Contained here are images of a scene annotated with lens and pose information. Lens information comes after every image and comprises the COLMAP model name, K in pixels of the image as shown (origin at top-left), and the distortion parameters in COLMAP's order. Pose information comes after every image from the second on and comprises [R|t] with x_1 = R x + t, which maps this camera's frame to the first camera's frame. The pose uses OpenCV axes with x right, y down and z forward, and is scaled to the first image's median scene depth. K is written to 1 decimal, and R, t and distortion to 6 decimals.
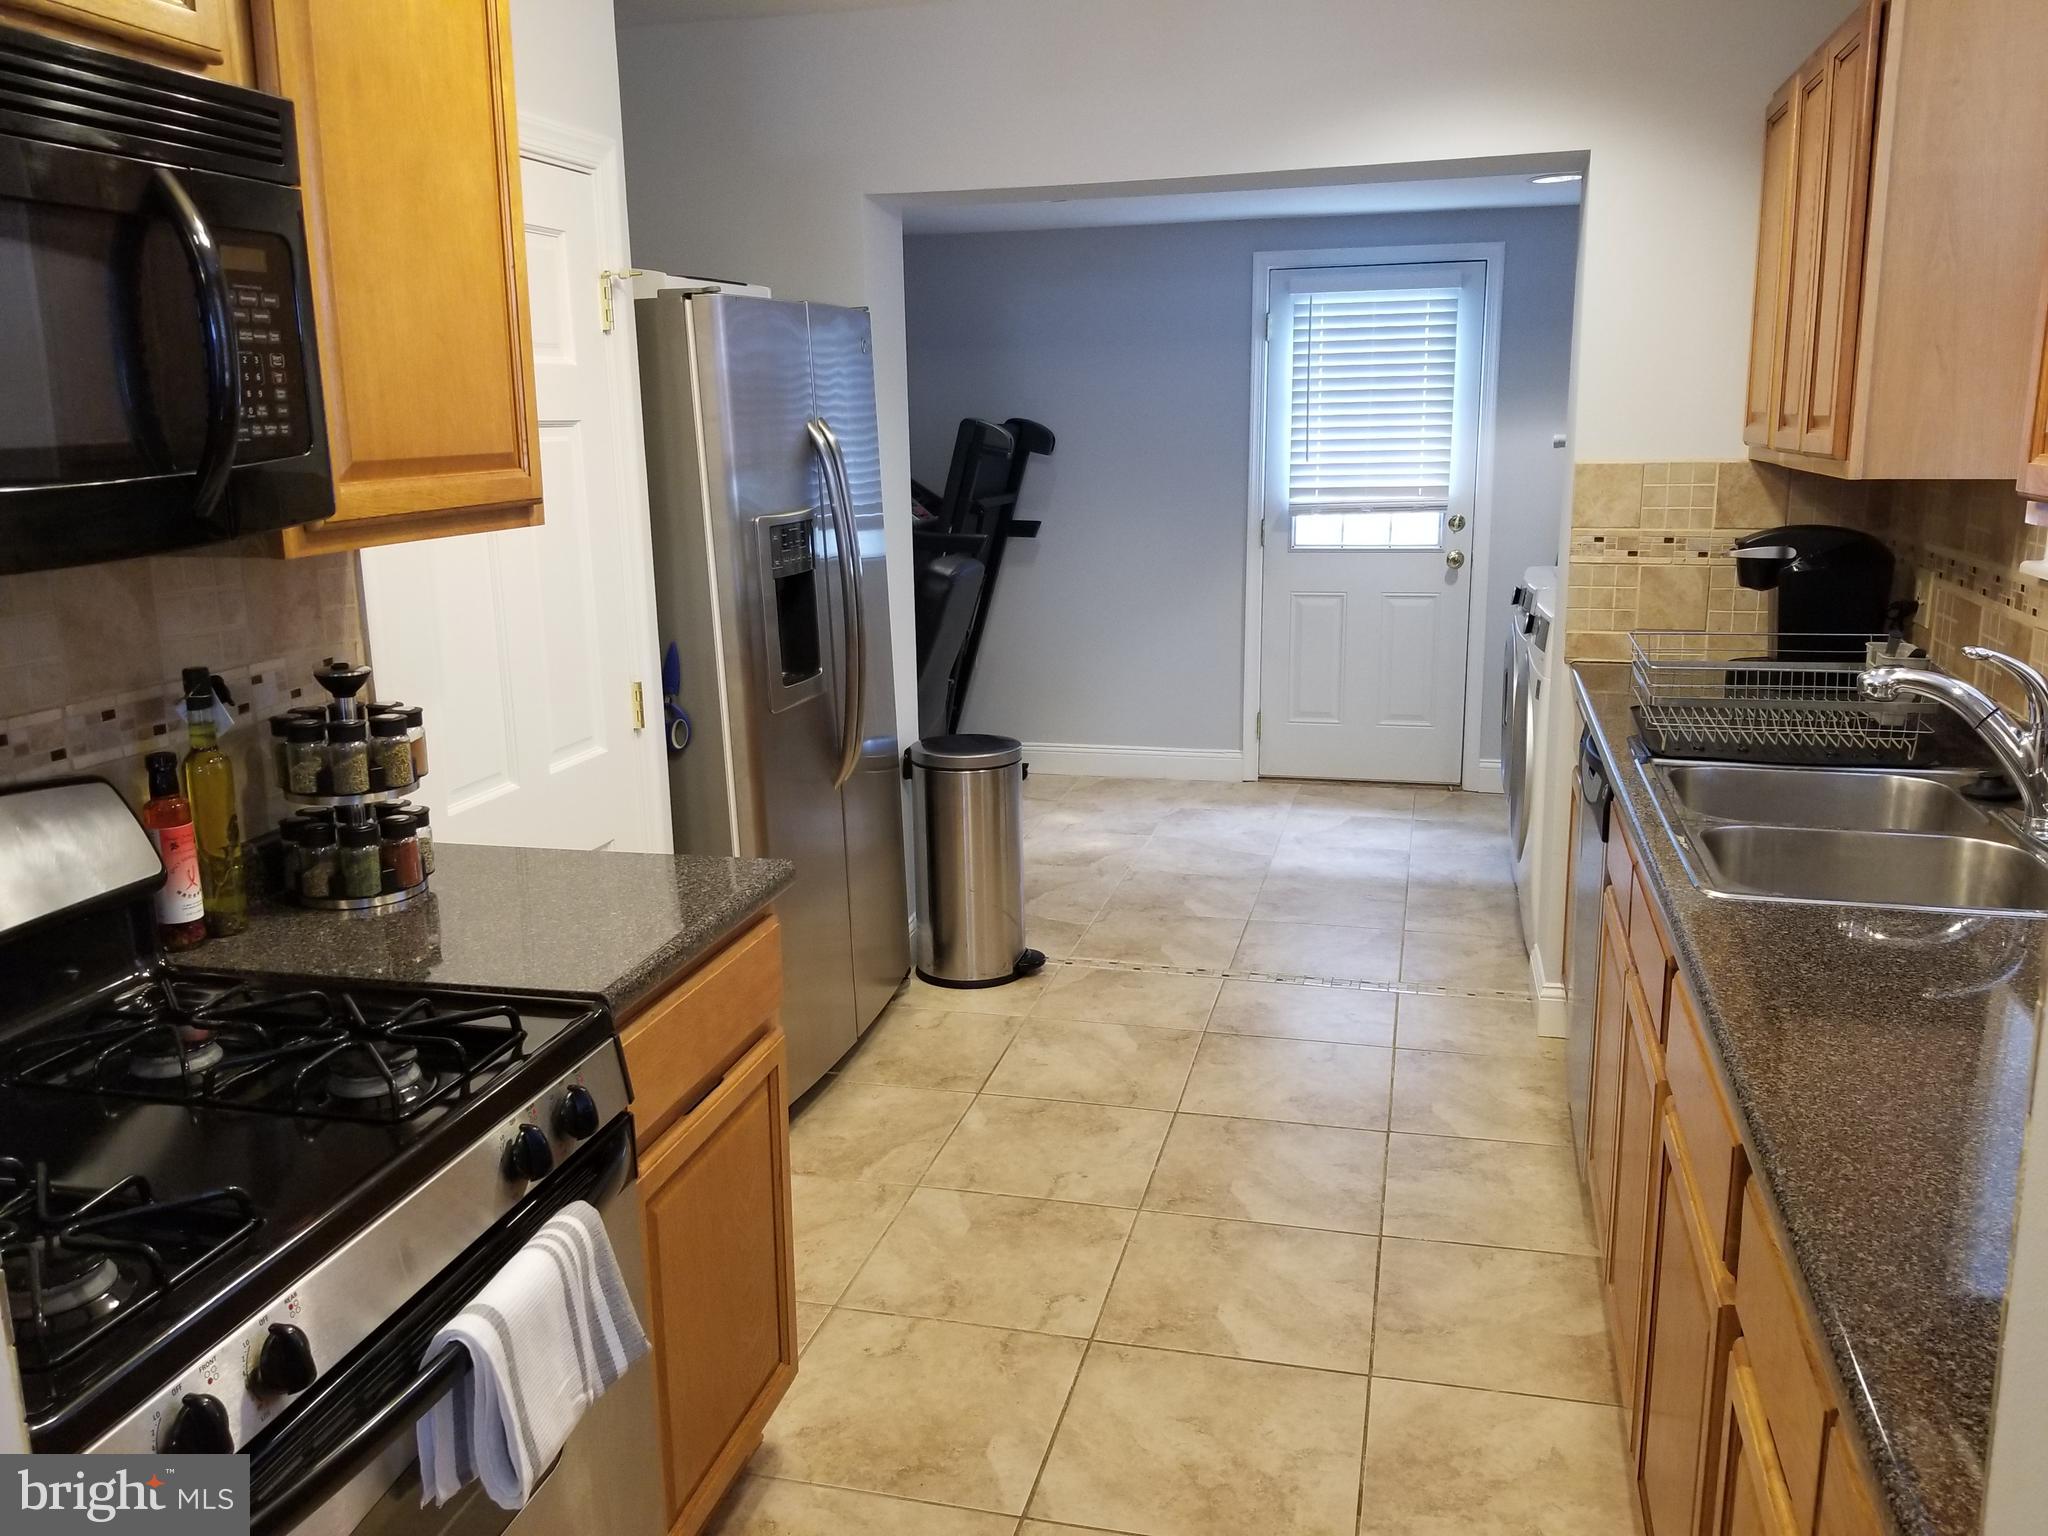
lens RADIAL K [[1596.2, 0, 1003.2], [0, 1596.2, 762.0], [0, 0, 1]] dist [0.064285, -0.097214]
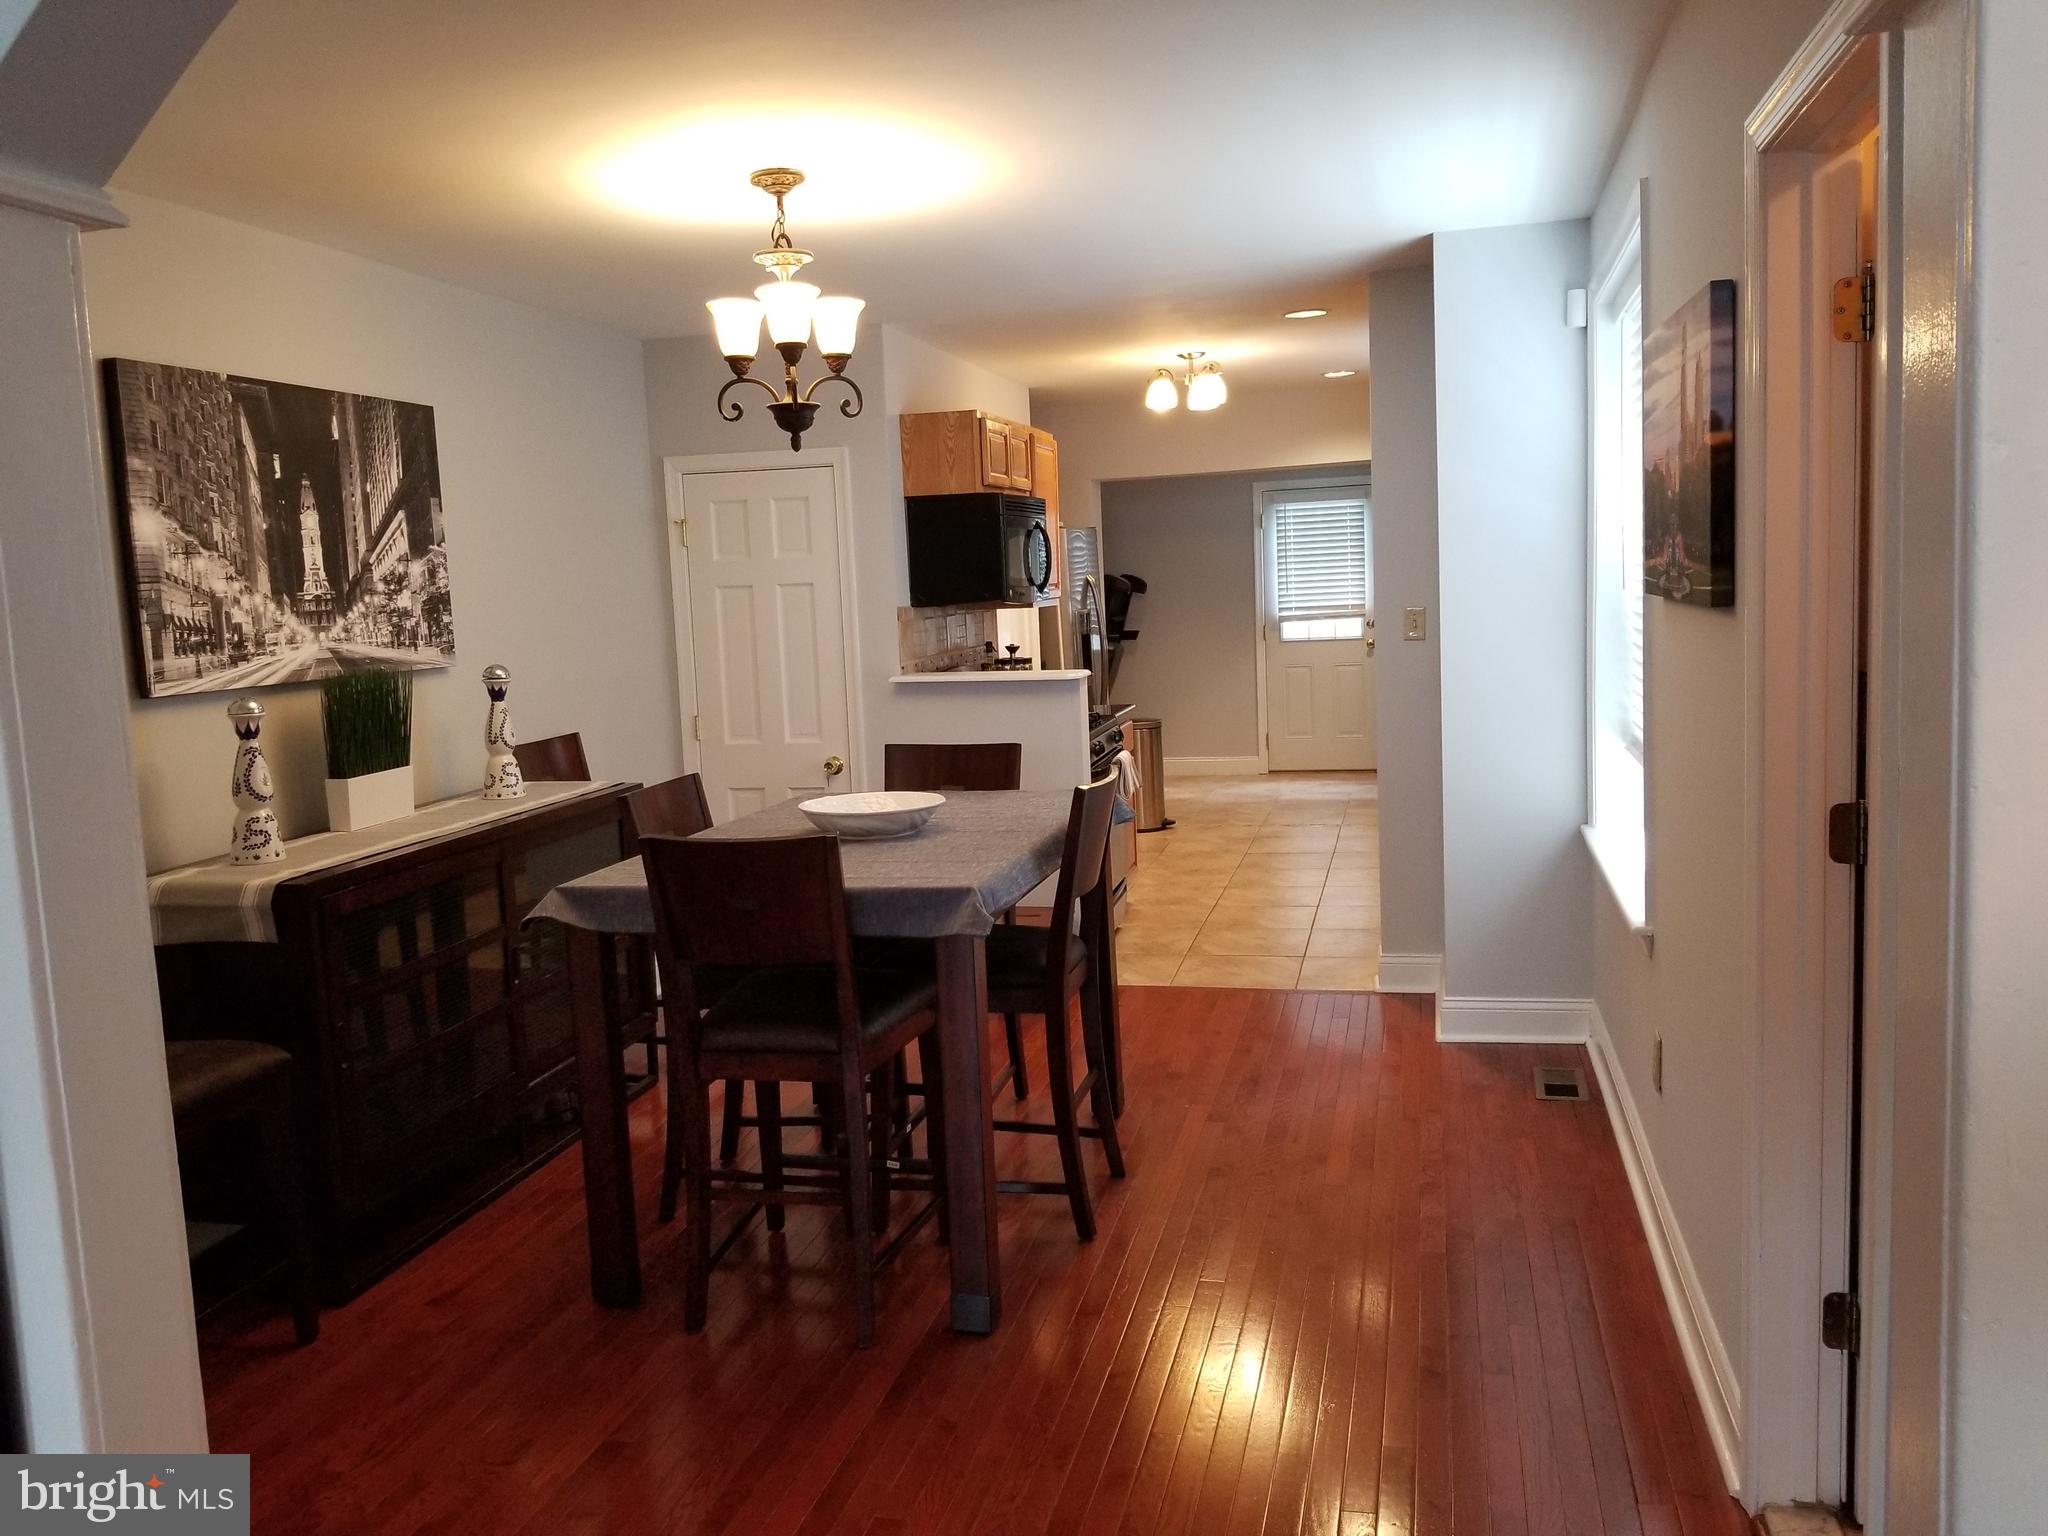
lens RADIAL K [[1596.2, 0, 1009.3], [0, 1596.2, 747.3], [0, 0, 1]] dist [0.064285, -0.097214]
pose [[0.999516, -0.029310, 0.010466, -0.266173], [0.030289, 0.993406, -0.110577, 0.315334], [-0.007156, 0.110840, 0.993812, -1.391128]]
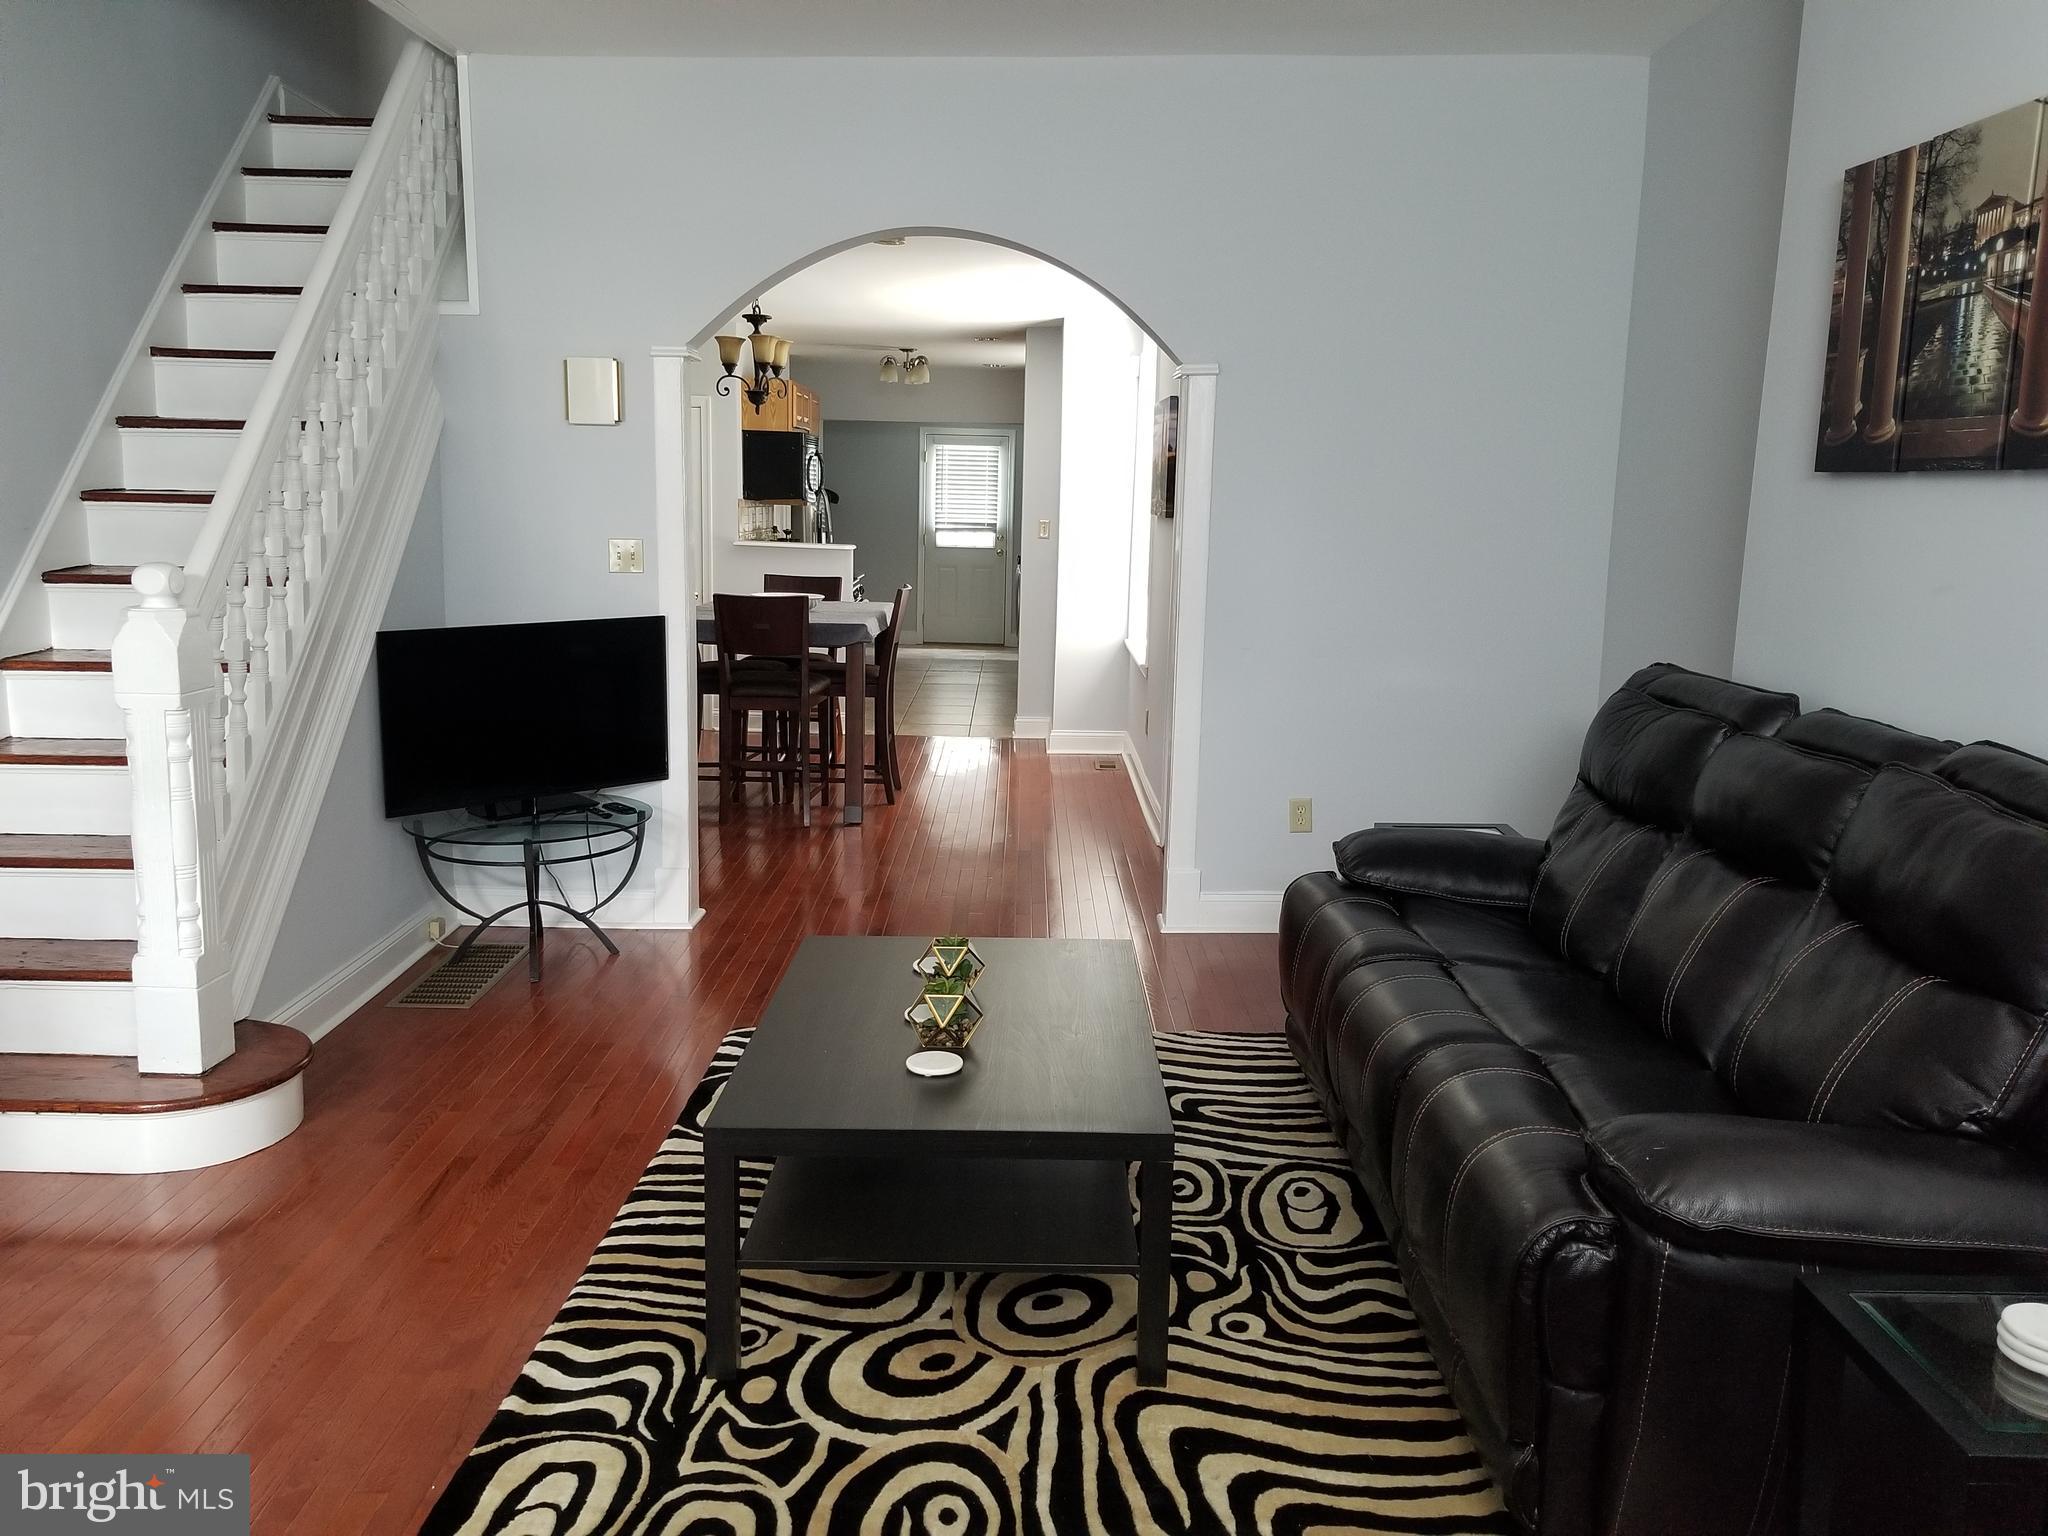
lens RADIAL K [[1596.2, 0, 1022.8], [0, 1596.2, 773.6], [0, 0, 1]] dist [0.064285, -0.097214]
pose [[0.963863, -0.004209, 0.266366, -0.617388], [0.015323, 0.999096, -0.039658, 0.561147], [-0.265959, 0.042307, 0.963056, -2.466962]]
